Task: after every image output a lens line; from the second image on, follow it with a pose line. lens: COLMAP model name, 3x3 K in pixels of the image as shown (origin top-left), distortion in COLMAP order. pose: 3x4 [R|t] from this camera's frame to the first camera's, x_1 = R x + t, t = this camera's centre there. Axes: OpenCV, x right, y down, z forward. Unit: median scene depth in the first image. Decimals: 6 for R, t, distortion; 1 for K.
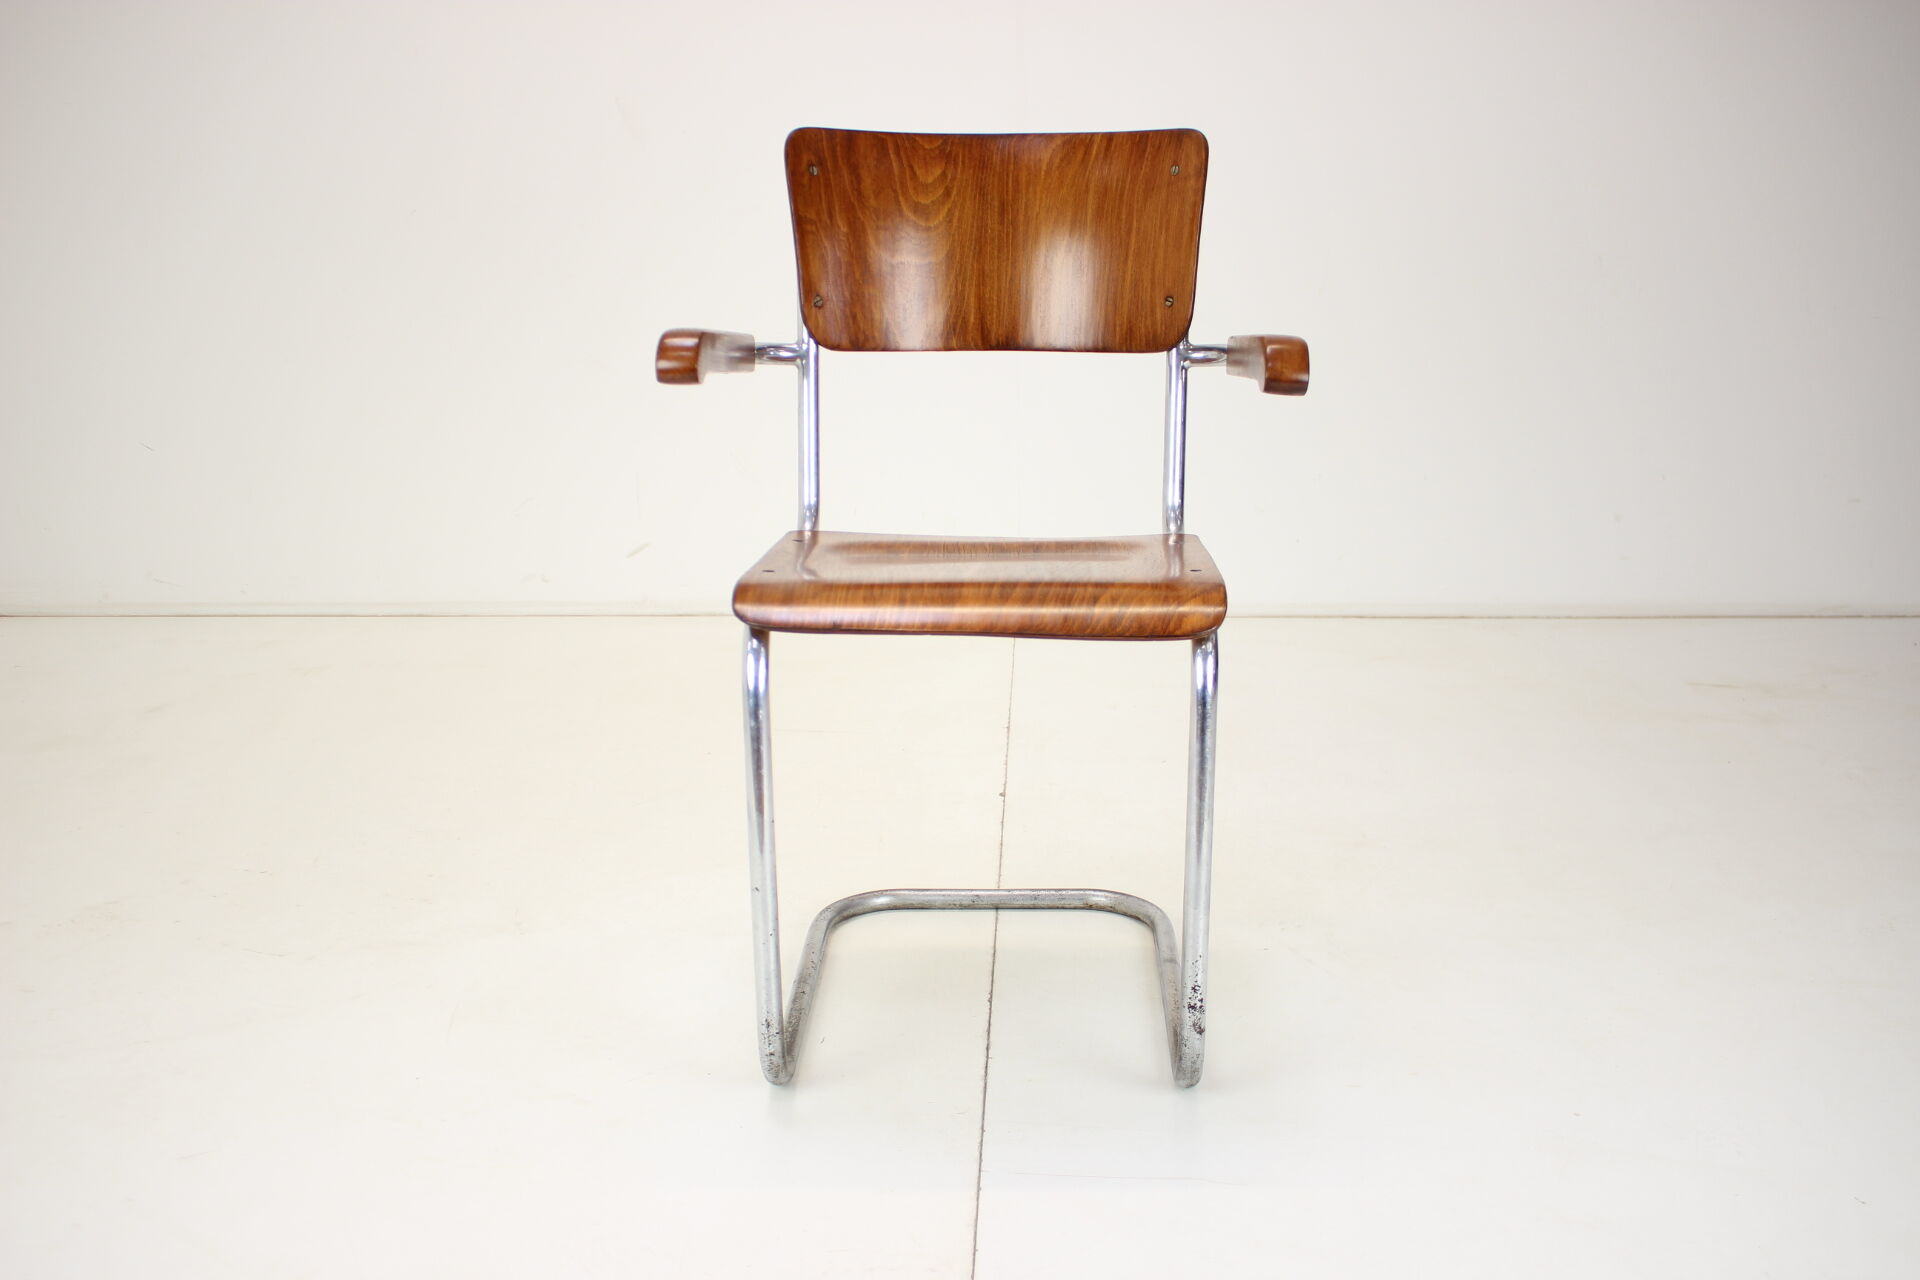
lens RADIAL K [[1873.5, 0, 952.9], [0, 1873.5, 630.5], [0, 0, 1]] dist [-0.080990, 0.000000]
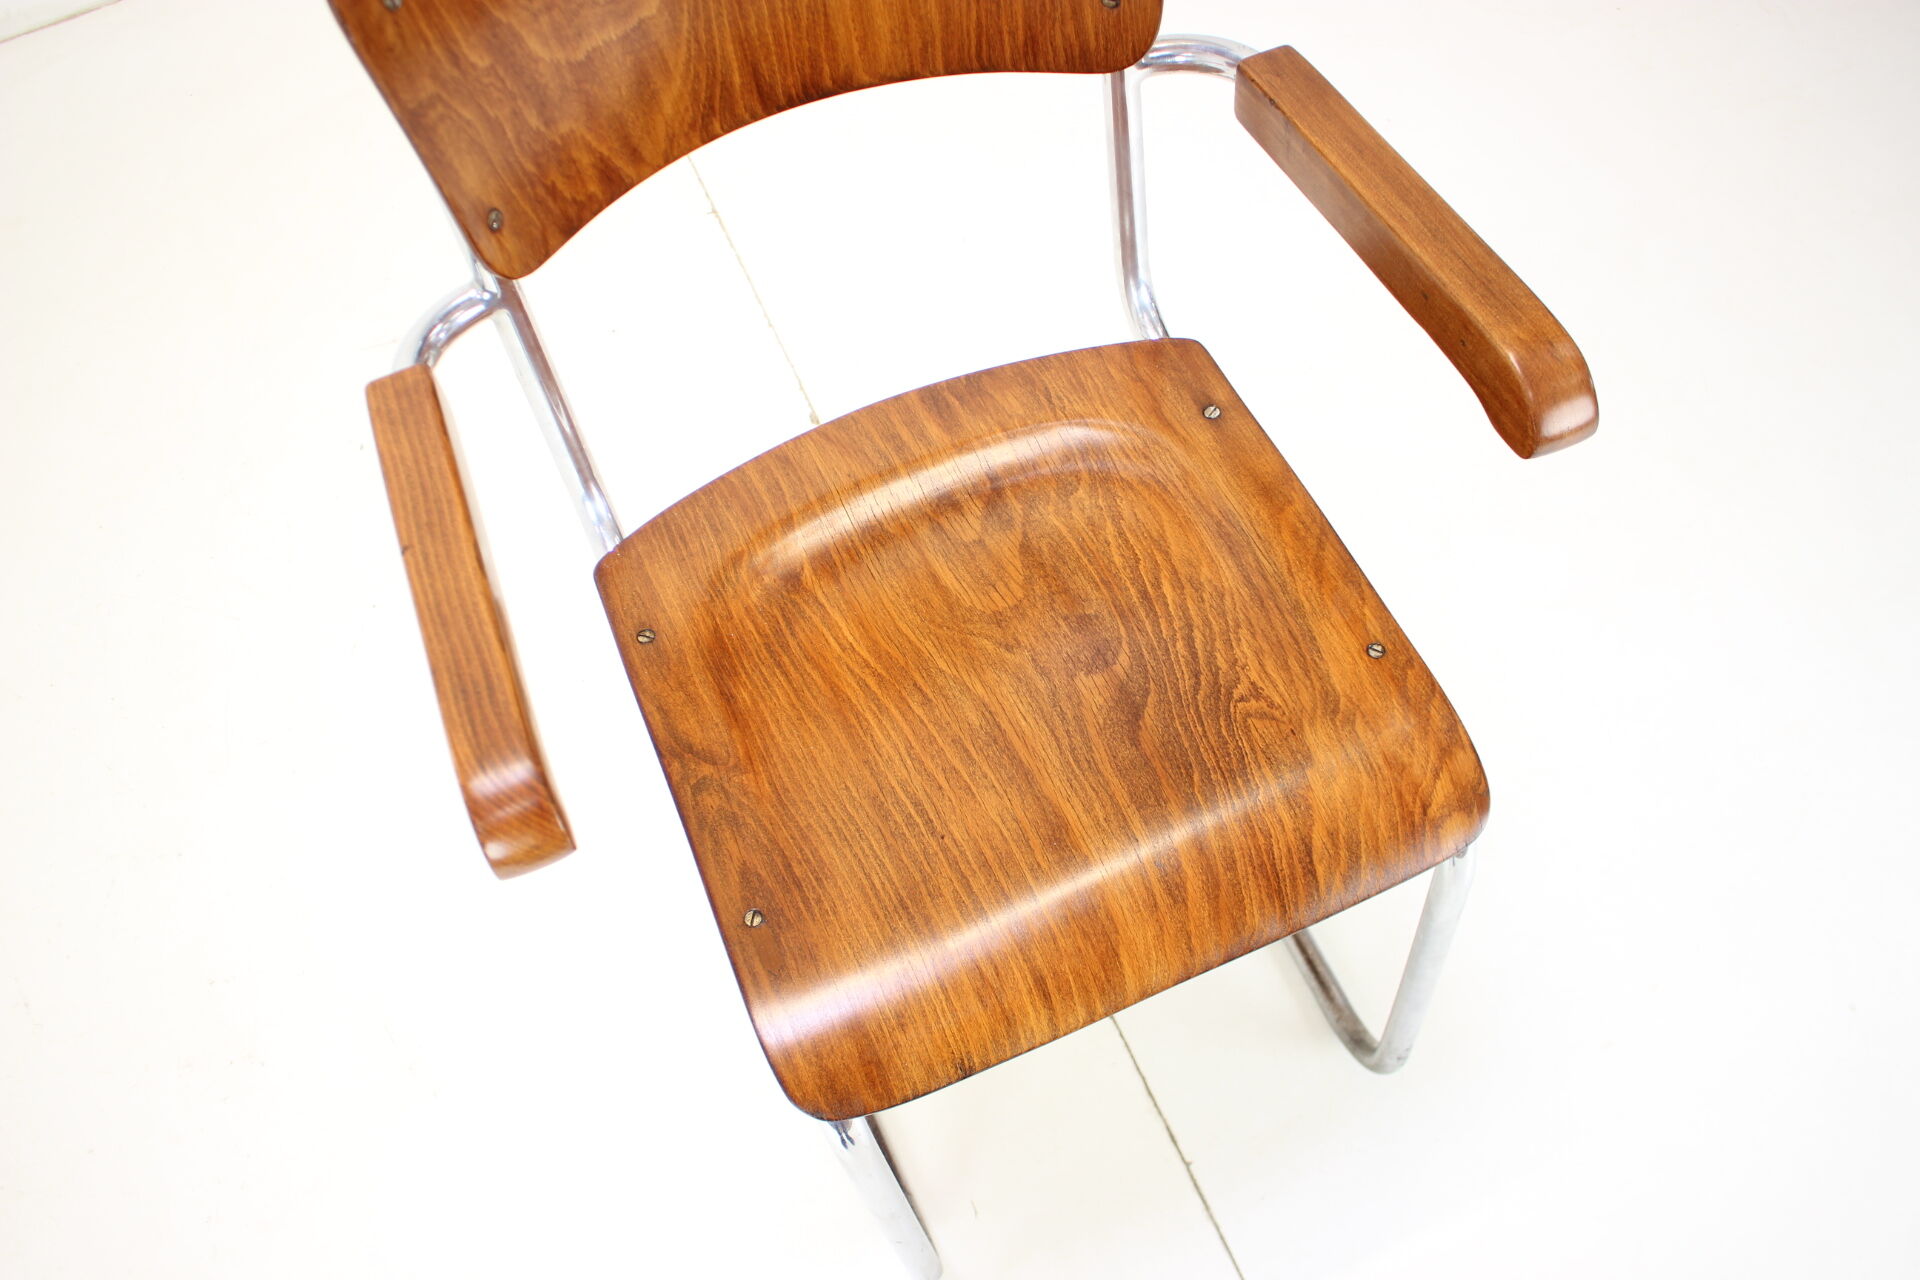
lens RADIAL K [[1709.7, 0, 953.2], [0, 1709.7, 654.7], [0, 0, 1]] dist [-0.121980, 0.037617]
pose [[0.901637, -0.403352, 0.156070, -0.076804], [0.178322, 0.675467, 0.715503, -0.393488], [-0.394020, -0.617294, 0.680953, 0.548620]]
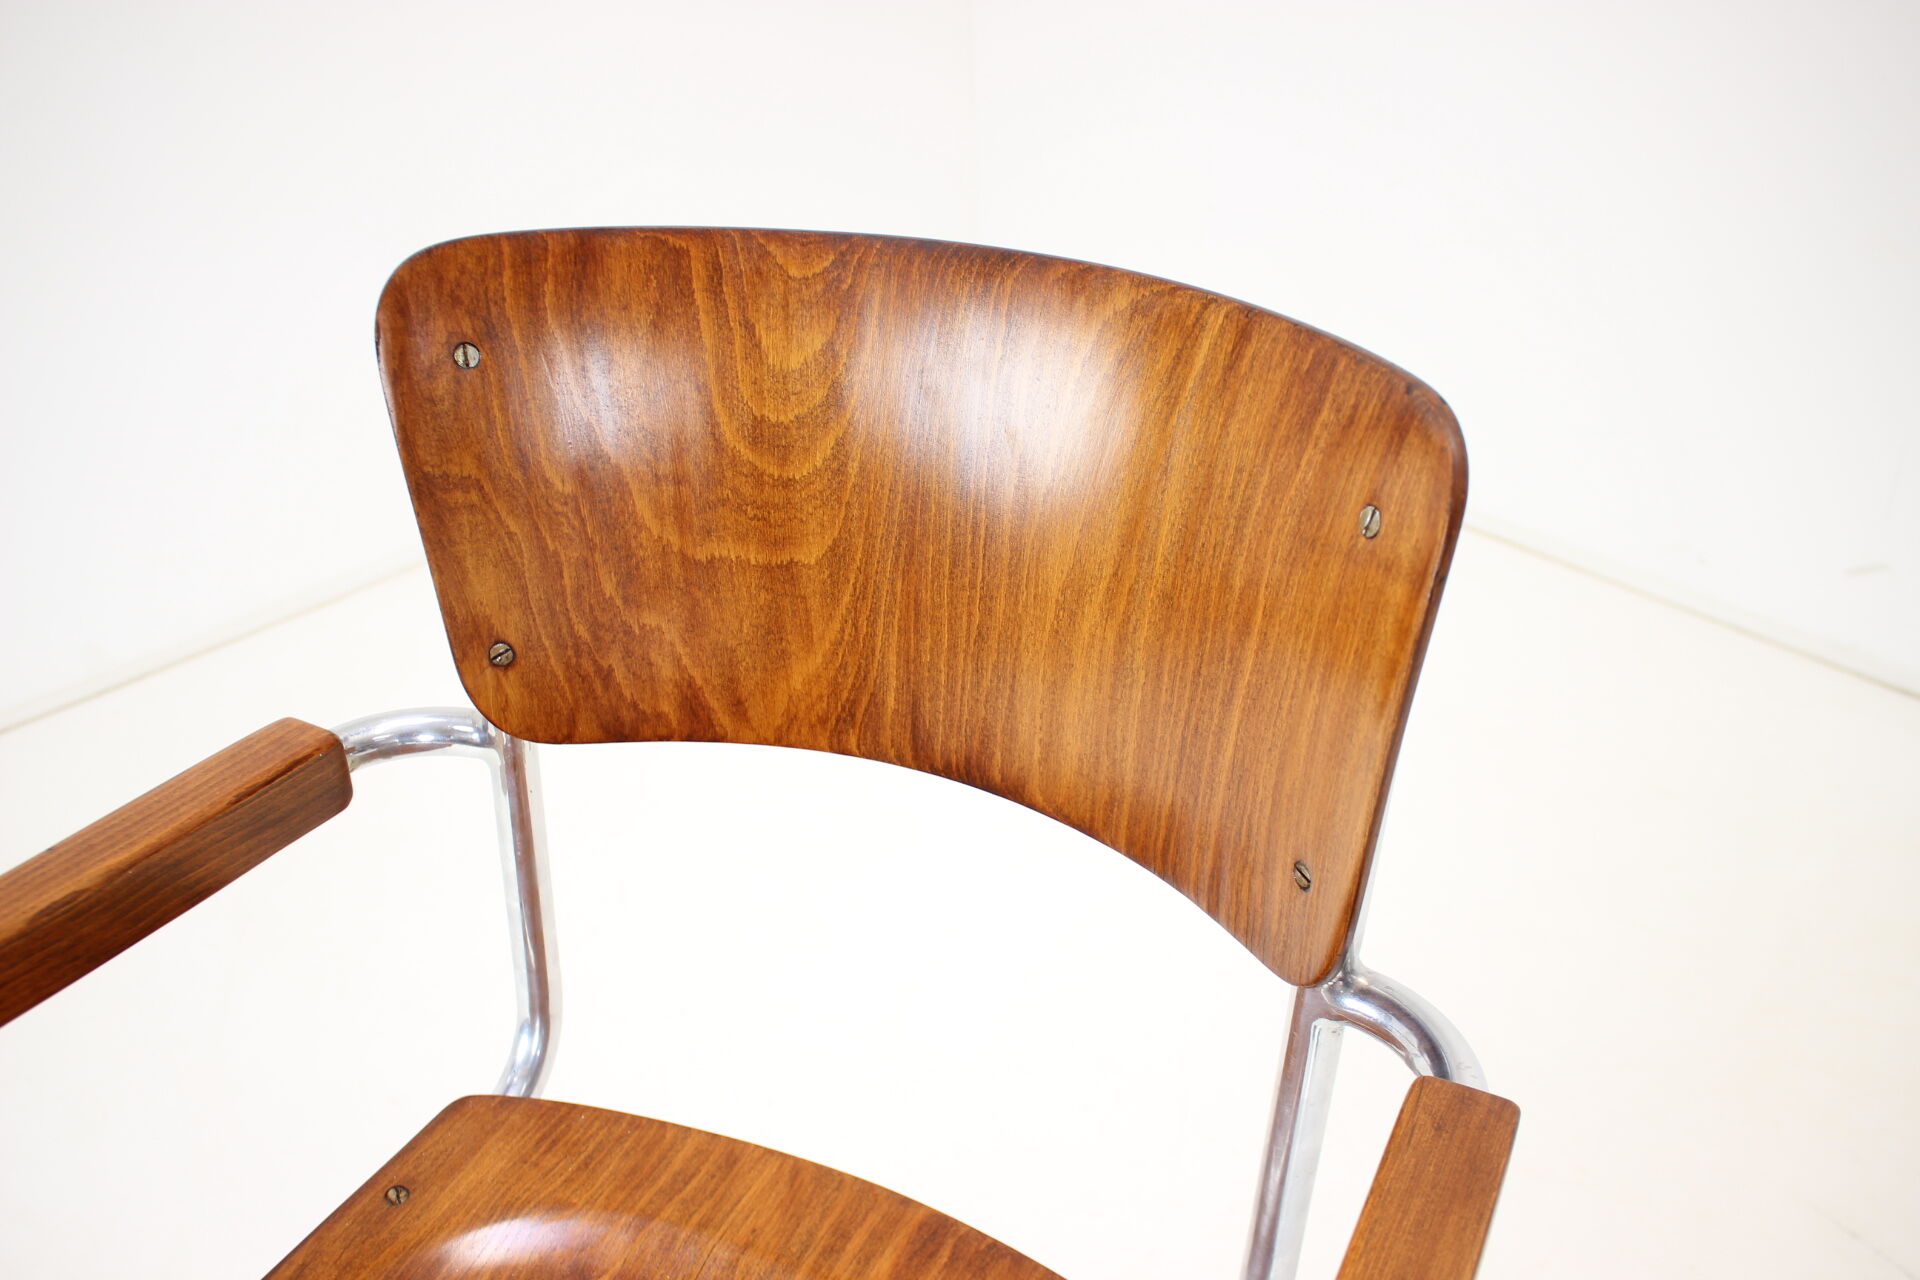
lens RADIAL K [[1709.7, 0, 937.6], [0, 1709.7, 675.6], [0, 0, 1]] dist [-0.121980, 0.037617]
pose [[0.905346, 0.207393, -0.370591, 0.158542], [-0.068430, 0.932484, 0.354671, -0.308005], [0.419126, -0.295740, 0.858412, 0.690617]]
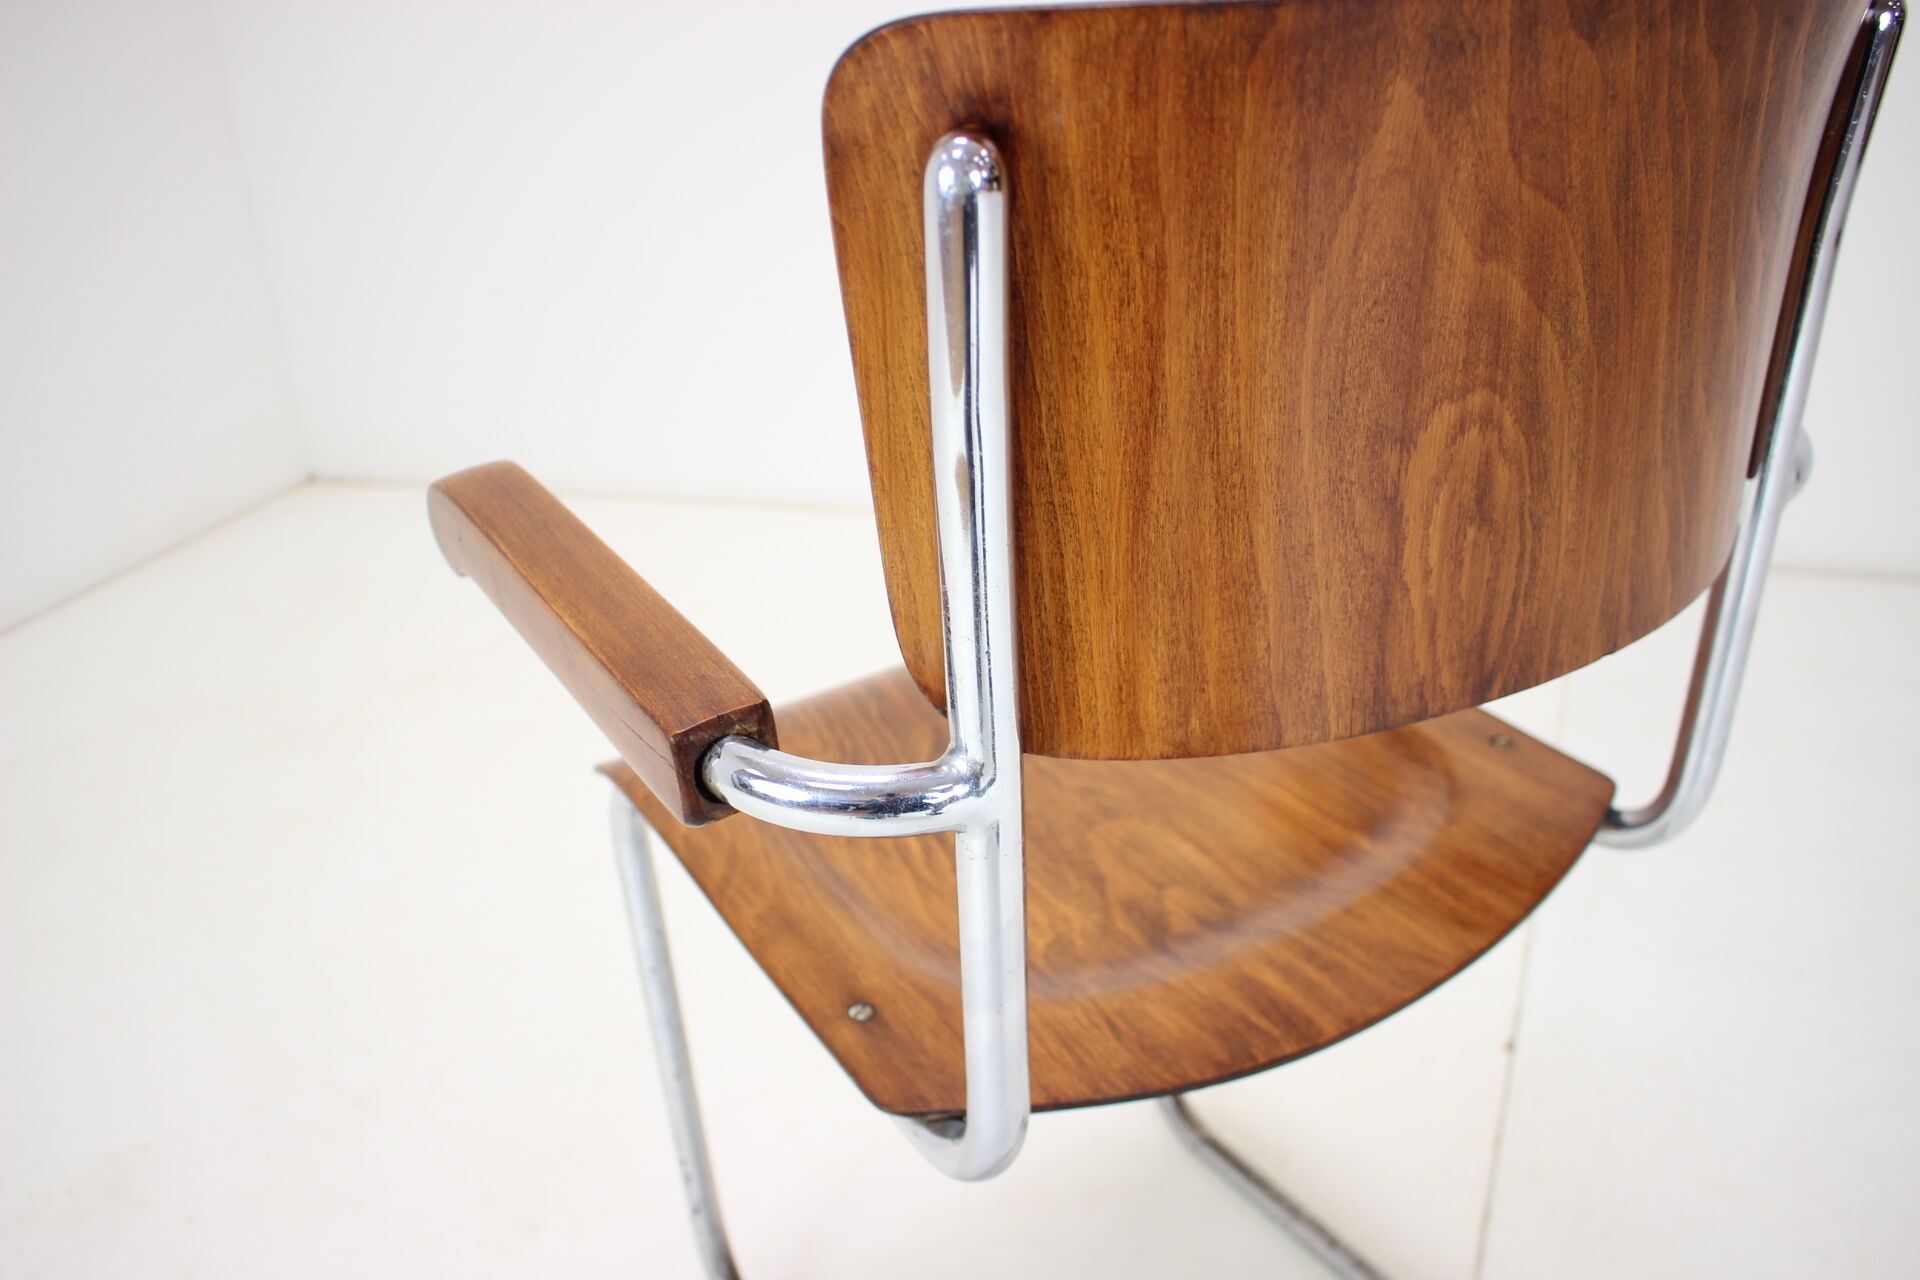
lens RADIAL K [[1709.7, 0, 961.9], [0, 1709.7, 651.5], [0, 0, 1]] dist [-0.121980, 0.037617]
pose [[-0.835639, 0.300386, -0.459864, 0.239376], [-0.034805, 0.806575, 0.590106, -0.321953], [0.548175, 0.509121, -0.663551, 1.146647]]
